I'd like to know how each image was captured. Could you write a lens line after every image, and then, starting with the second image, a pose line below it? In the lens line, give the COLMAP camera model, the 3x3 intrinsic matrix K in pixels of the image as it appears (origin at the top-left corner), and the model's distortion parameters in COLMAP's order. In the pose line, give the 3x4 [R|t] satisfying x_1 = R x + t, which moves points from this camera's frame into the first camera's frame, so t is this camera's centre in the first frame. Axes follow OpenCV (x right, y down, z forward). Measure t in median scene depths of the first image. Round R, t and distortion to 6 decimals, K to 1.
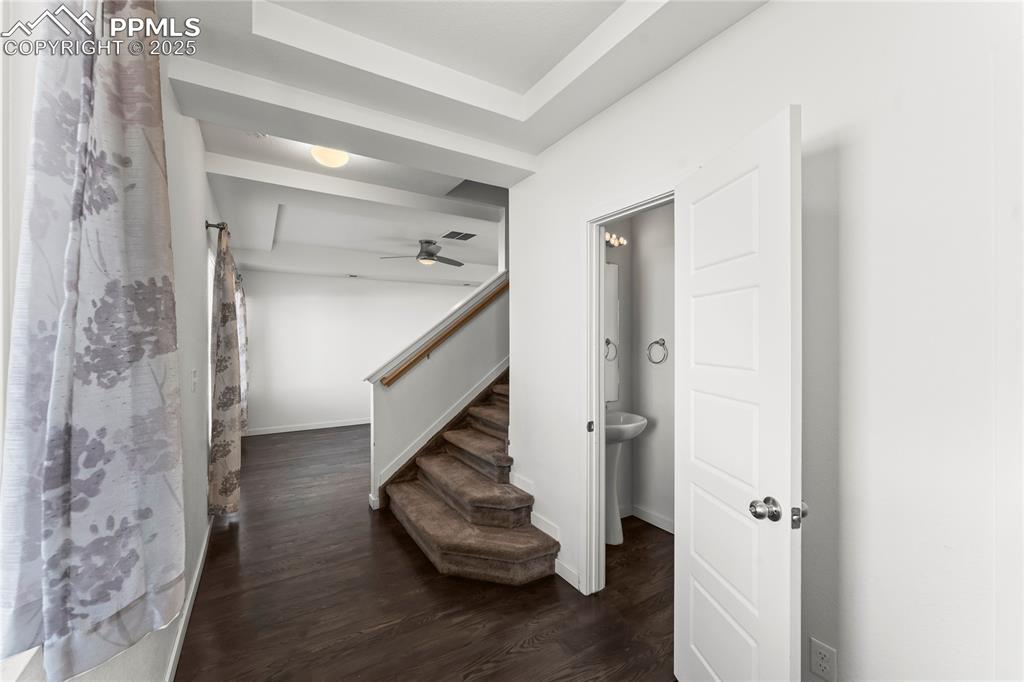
lens RADIAL K [[406.4, 0, 491.9], [0, 406.4, 343.2], [0, 0, 1]] dist [-0.001096, -0.000127]
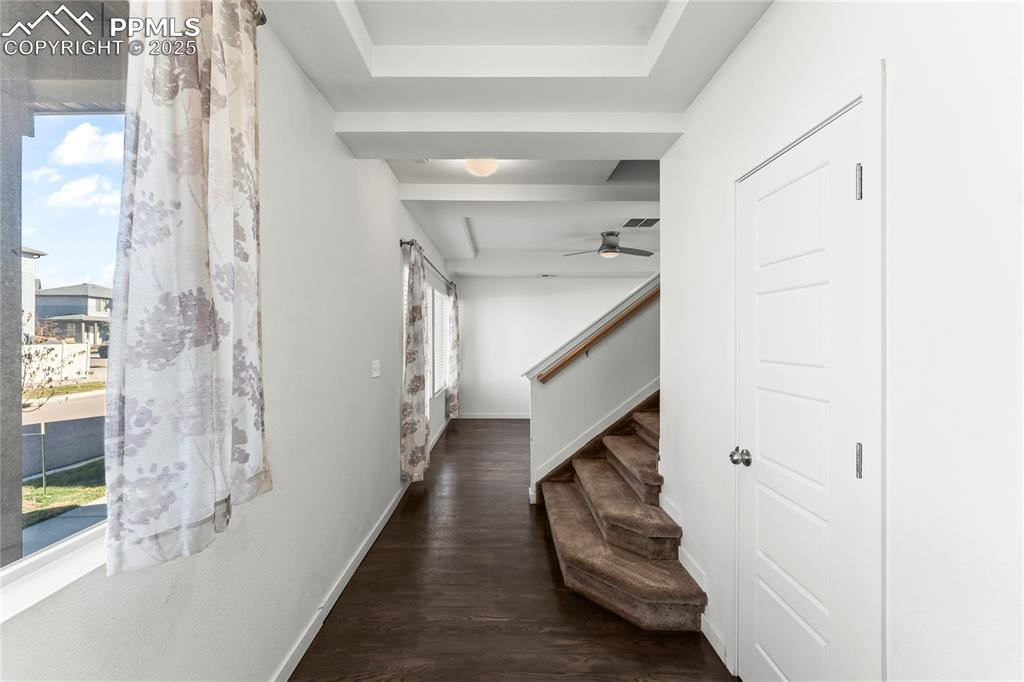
lens RADIAL K [[406.4, 0, 508.9], [0, 406.4, 338.8], [0, 0, 1]] dist [-0.001096, -0.000127]
pose [[0.861056, 0.005231, -0.508483, 0.218305], [-0.007152, 0.999973, -0.001824, -0.001365], [0.508460, 0.005207, 0.861070, 0.115068]]
